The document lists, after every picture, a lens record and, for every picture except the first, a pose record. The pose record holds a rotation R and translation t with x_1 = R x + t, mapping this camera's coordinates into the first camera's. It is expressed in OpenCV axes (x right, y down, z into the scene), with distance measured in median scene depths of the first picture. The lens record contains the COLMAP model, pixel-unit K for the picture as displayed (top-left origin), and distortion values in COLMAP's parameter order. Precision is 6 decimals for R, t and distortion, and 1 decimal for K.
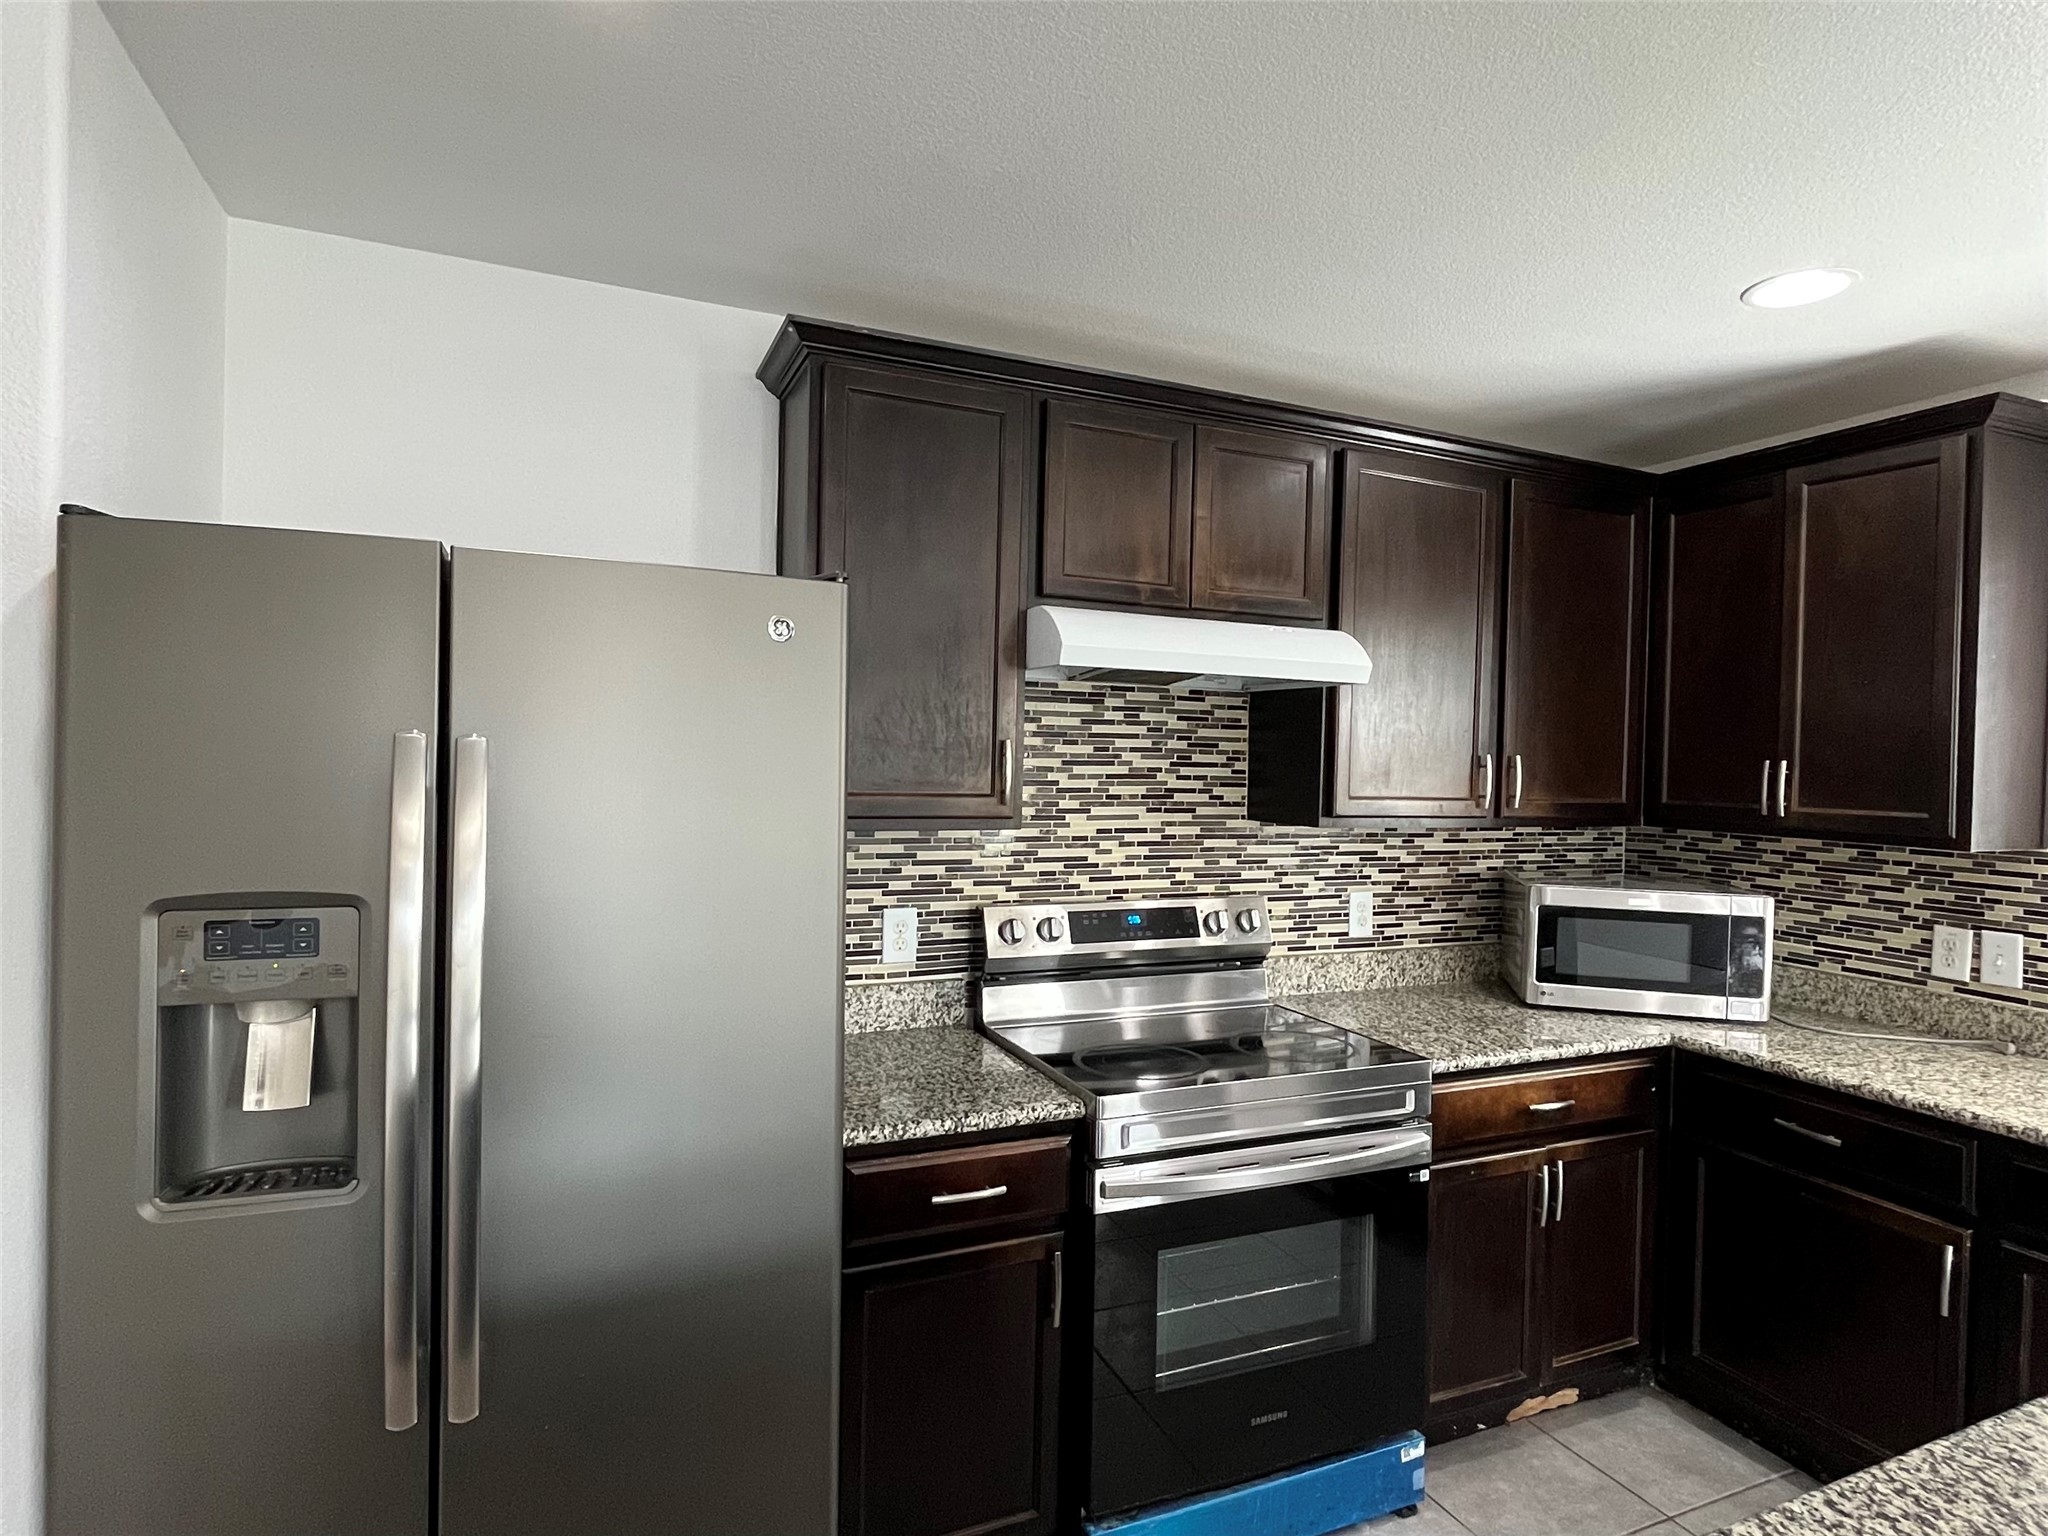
lens RADIAL K [[1099.2, 0, 1035.2], [0, 1099.2, 770.2], [0, 0, 1]] dist [-0.003196, -0.000612]
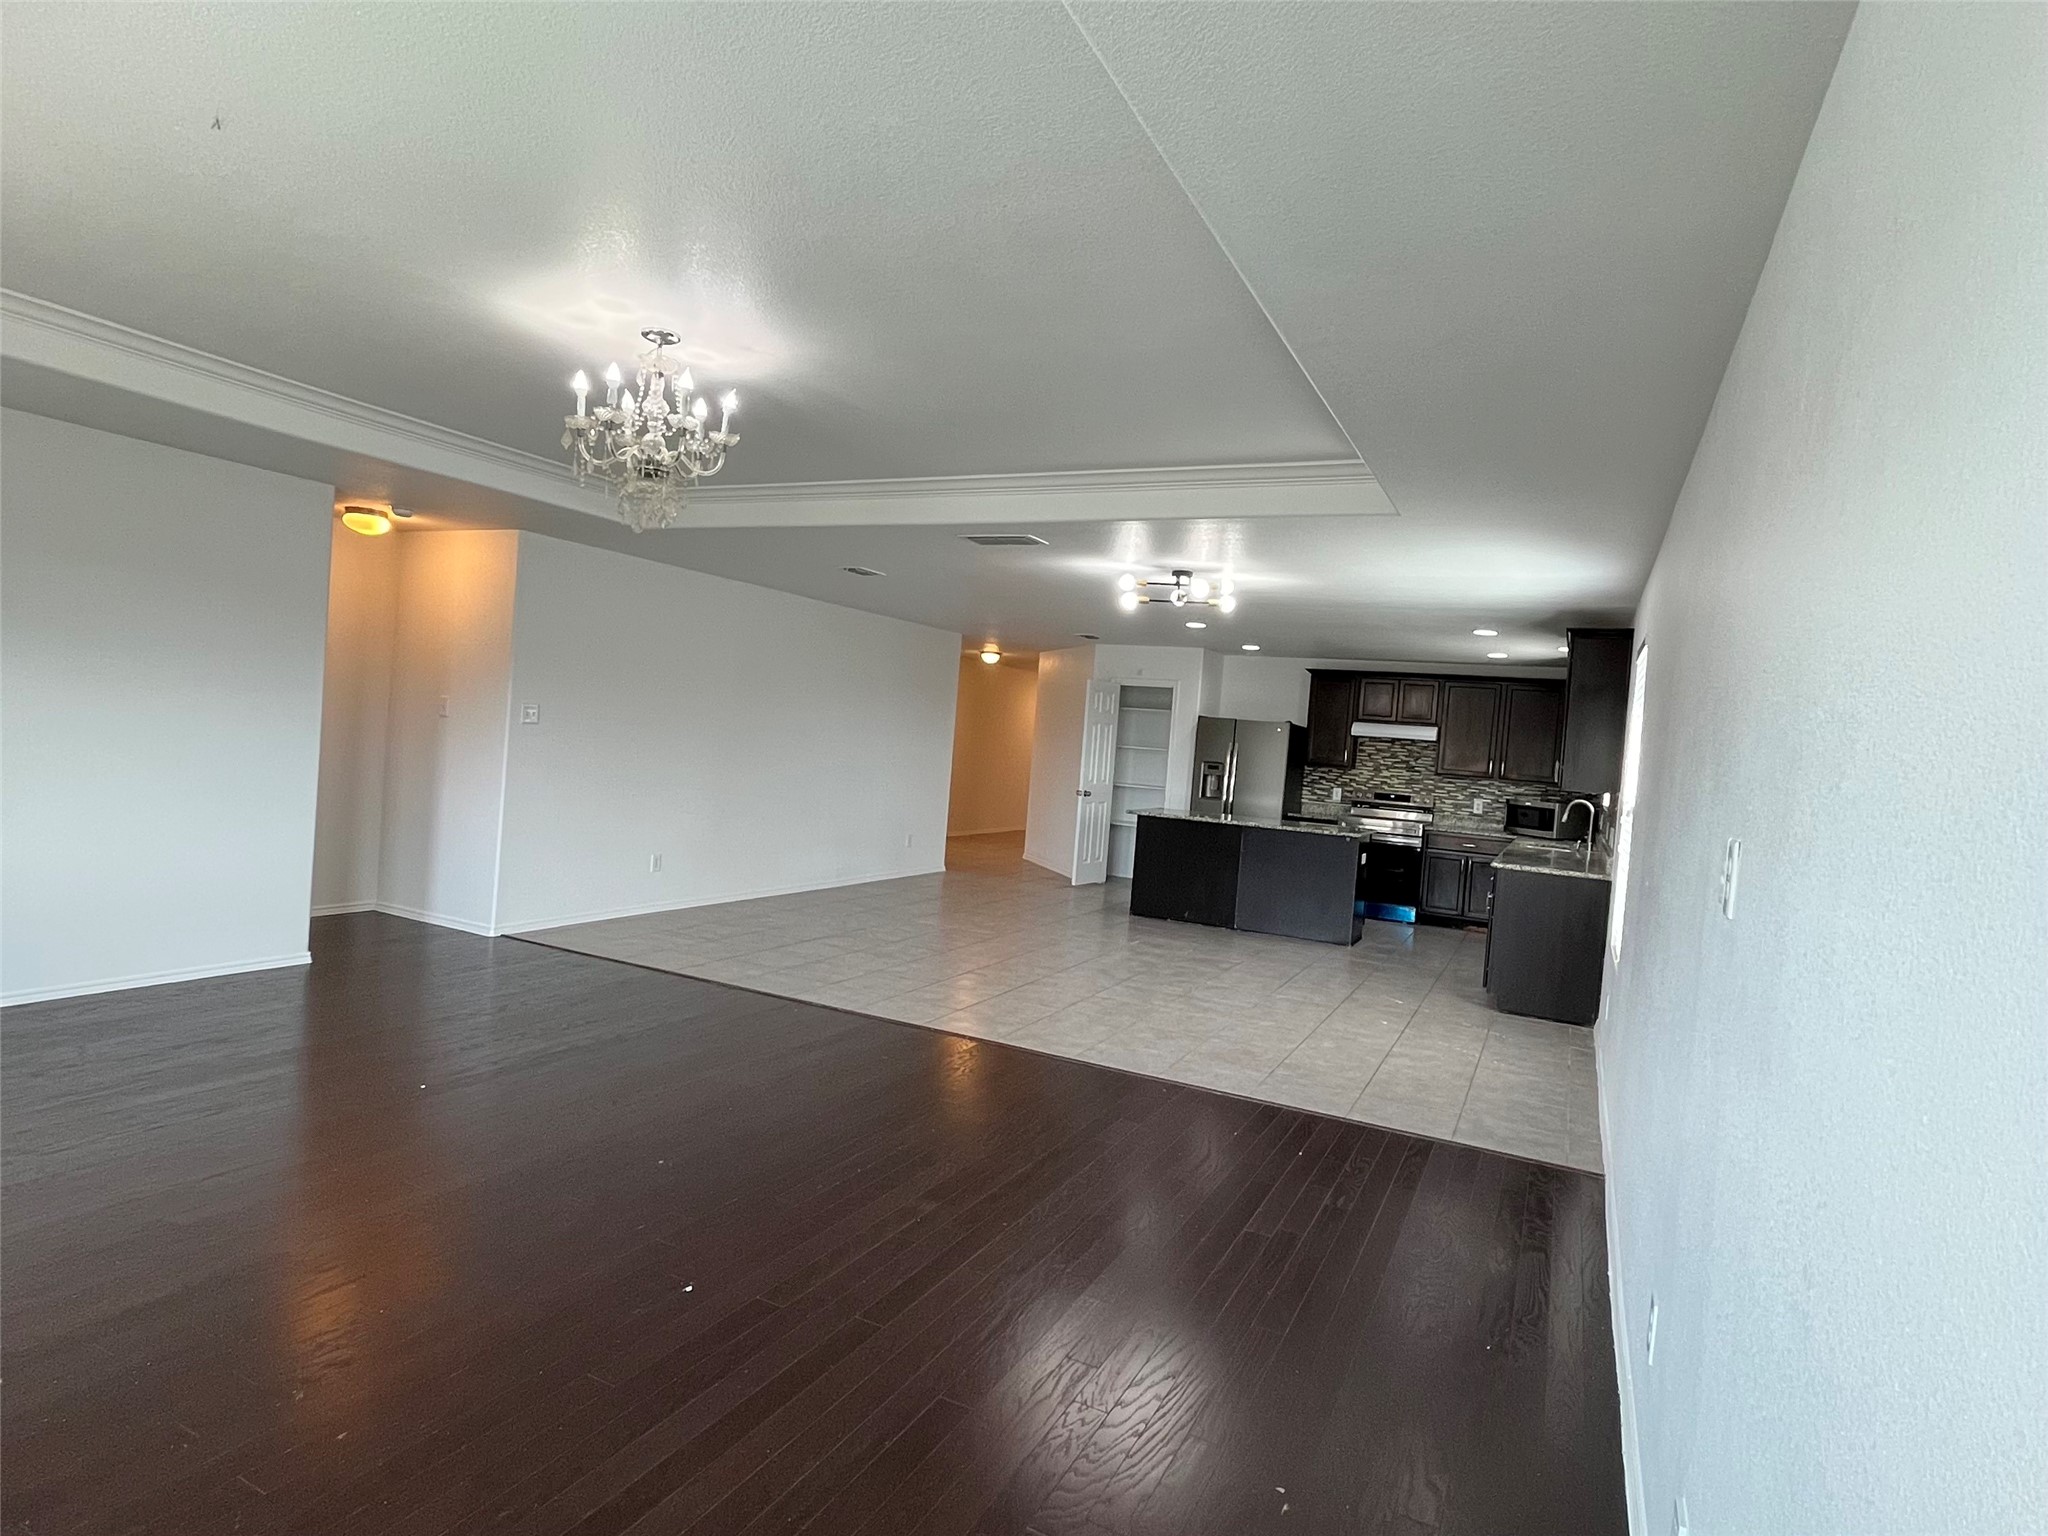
lens RADIAL K [[1099.2, 0, 1018.6], [0, 1099.2, 764.5], [0, 0, 1]] dist [-0.003196, -0.000612]
pose [[0.627818, 0.047512, -0.776909, 2.460541], [-0.072598, 0.997359, 0.002327, 0.113022], [0.774967, 0.054941, 0.629609, -2.737499]]
